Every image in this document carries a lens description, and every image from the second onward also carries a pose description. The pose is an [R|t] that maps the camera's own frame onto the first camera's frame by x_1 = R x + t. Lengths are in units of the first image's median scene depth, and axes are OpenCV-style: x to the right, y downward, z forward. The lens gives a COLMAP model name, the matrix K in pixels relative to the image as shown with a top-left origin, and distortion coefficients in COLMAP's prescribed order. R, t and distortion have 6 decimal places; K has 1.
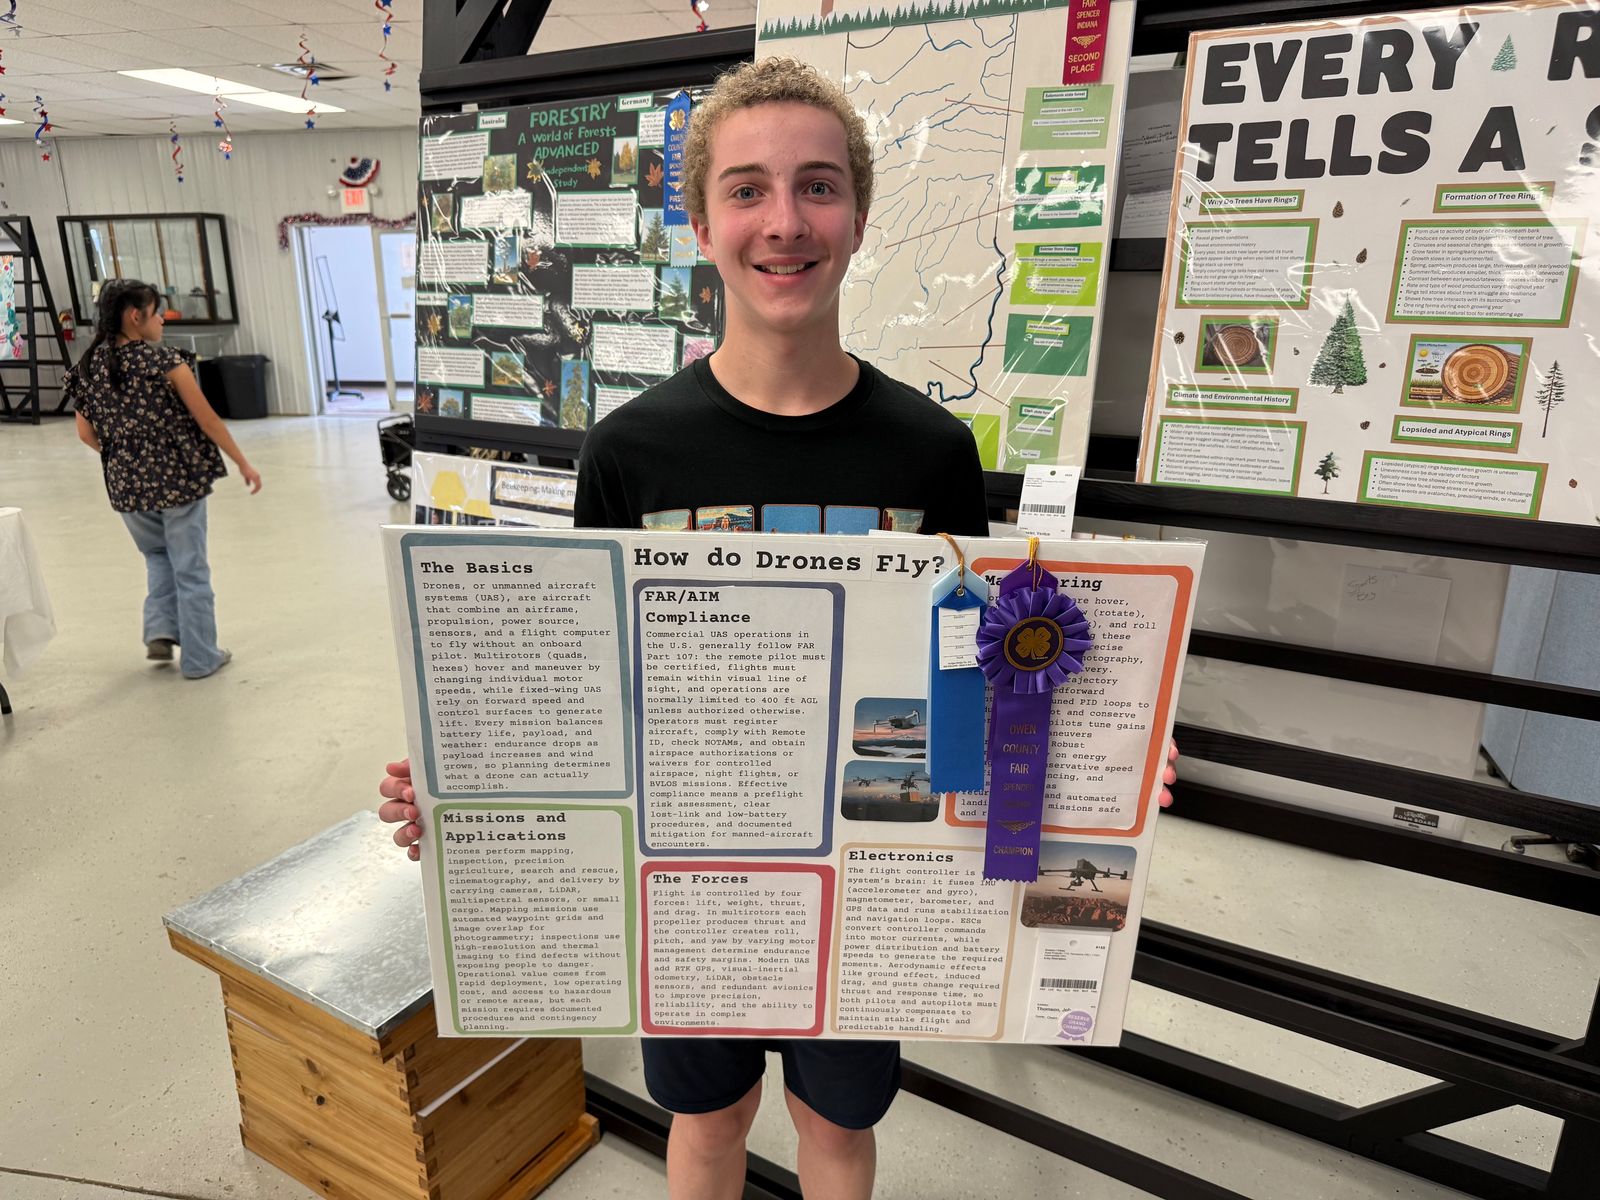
lens RADIAL K [[1133.9, 0, 797.8], [0, 1133.9, 614.1], [0, 0, 1]] dist [0.040255, -0.054029]
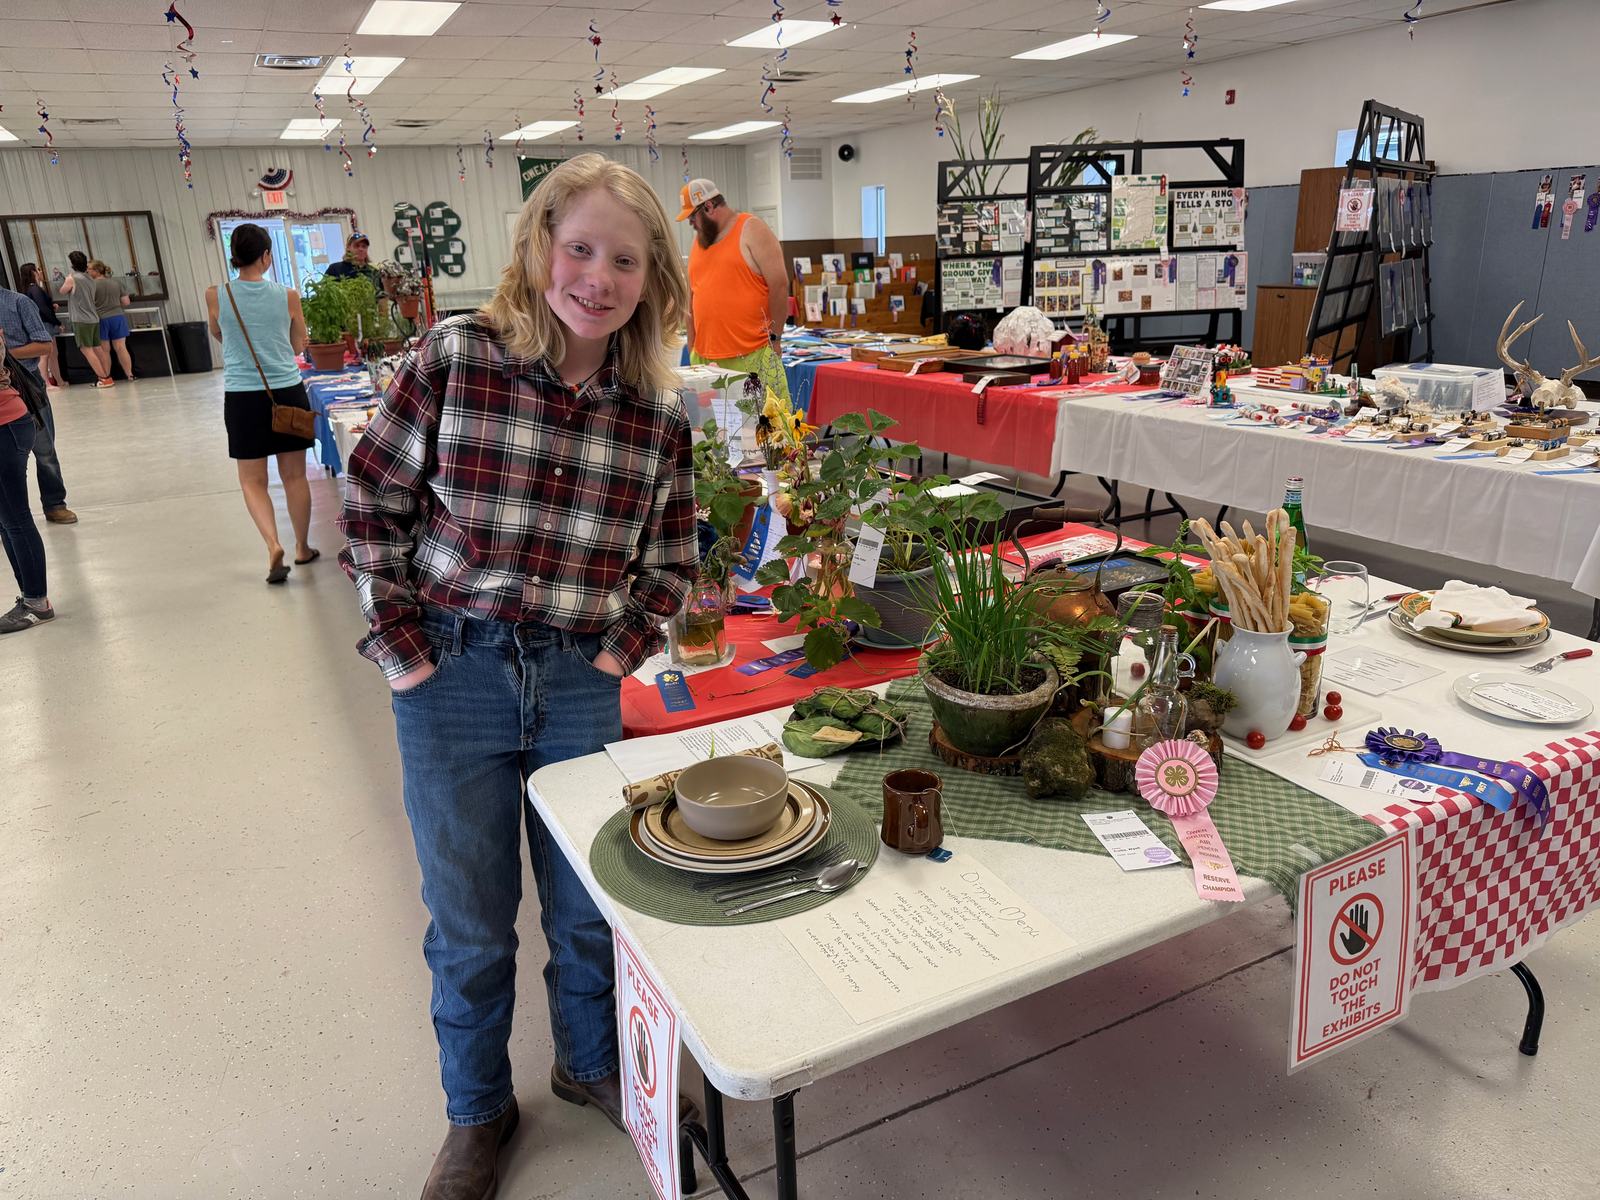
lens RADIAL K [[1133.9, 0, 808.5], [0, 1133.9, 615.3], [0, 0, 1]] dist [0.040255, -0.054029]
pose [[0.779118, -0.222417, 0.586093, -4.757572], [0.212585, 0.973284, 0.086754, 0.790127], [-0.589731, 0.057003, 0.805586, -2.568947]]
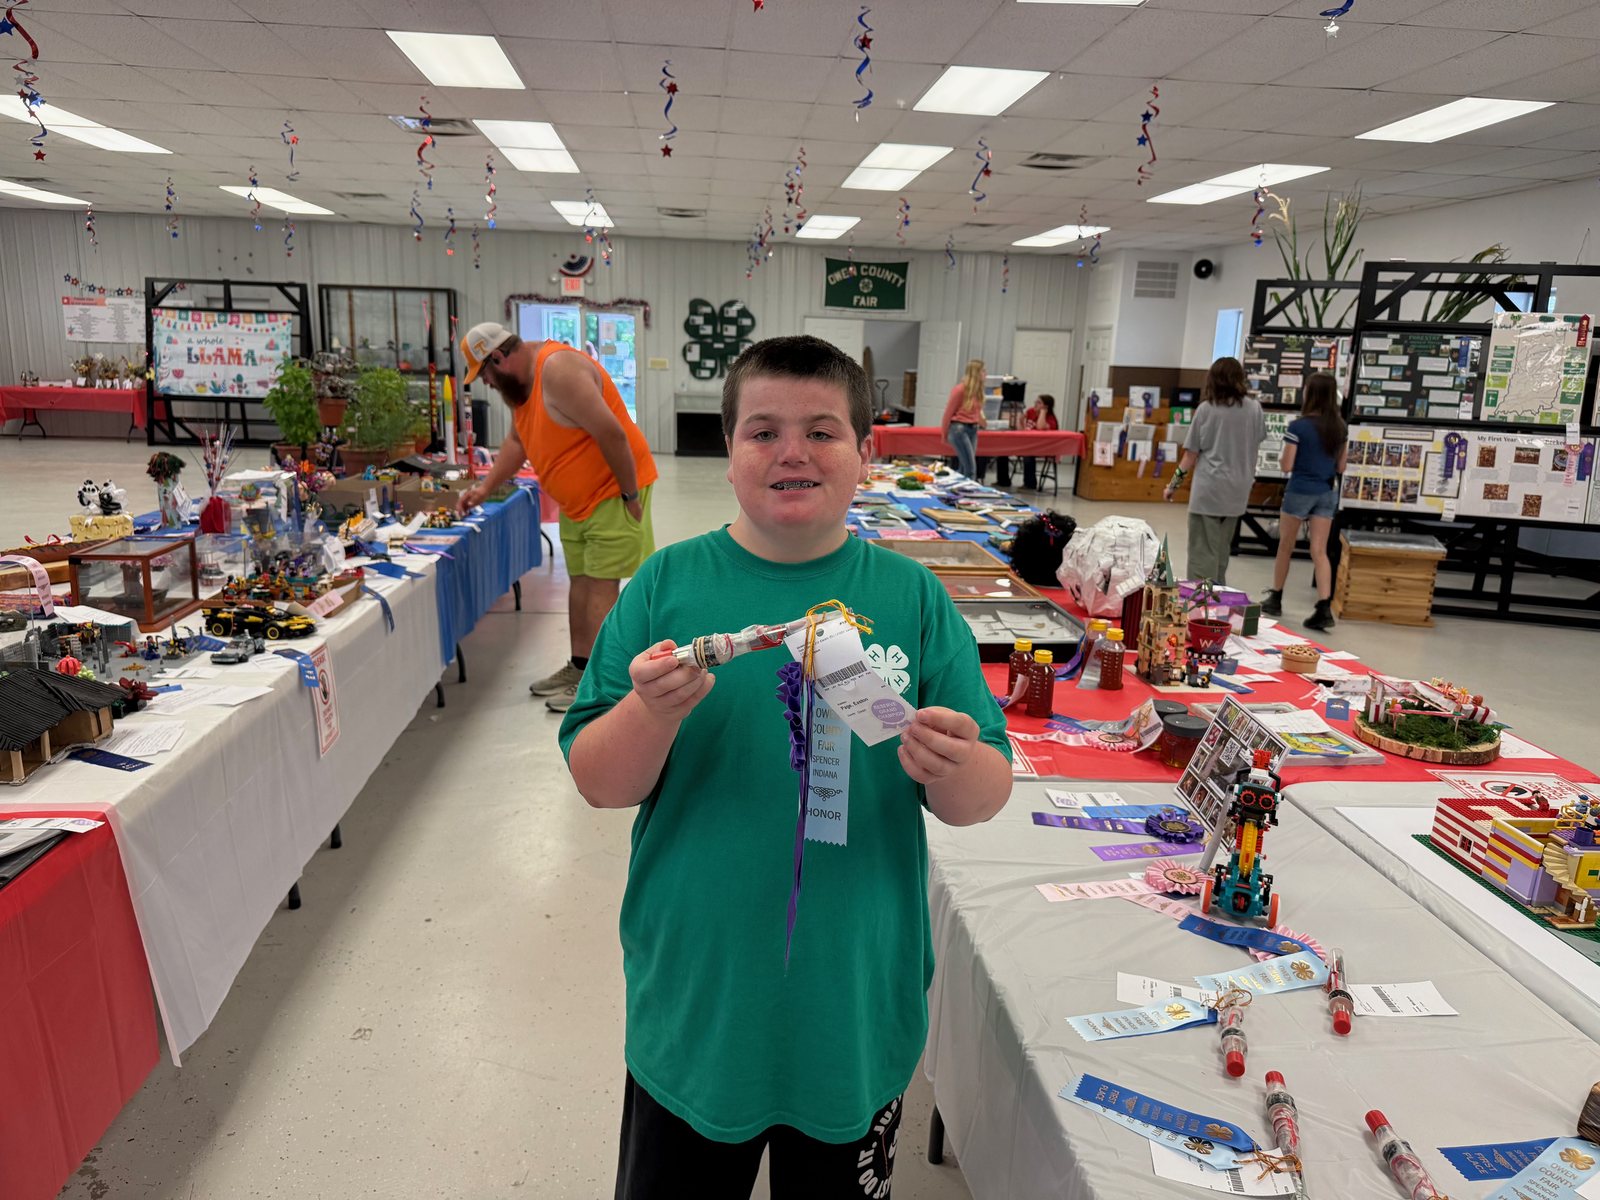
lens RADIAL K [[1133.9, 0, 796.9], [0, 1133.9, 606.1], [0, 0, 1]] dist [0.040255, -0.054029]
pose [[0.958645, -0.026041, 0.283411, -3.117805], [0.042954, 0.997637, -0.053627, 0.547980], [-0.281345, 0.063583, 0.957498, -1.909521]]
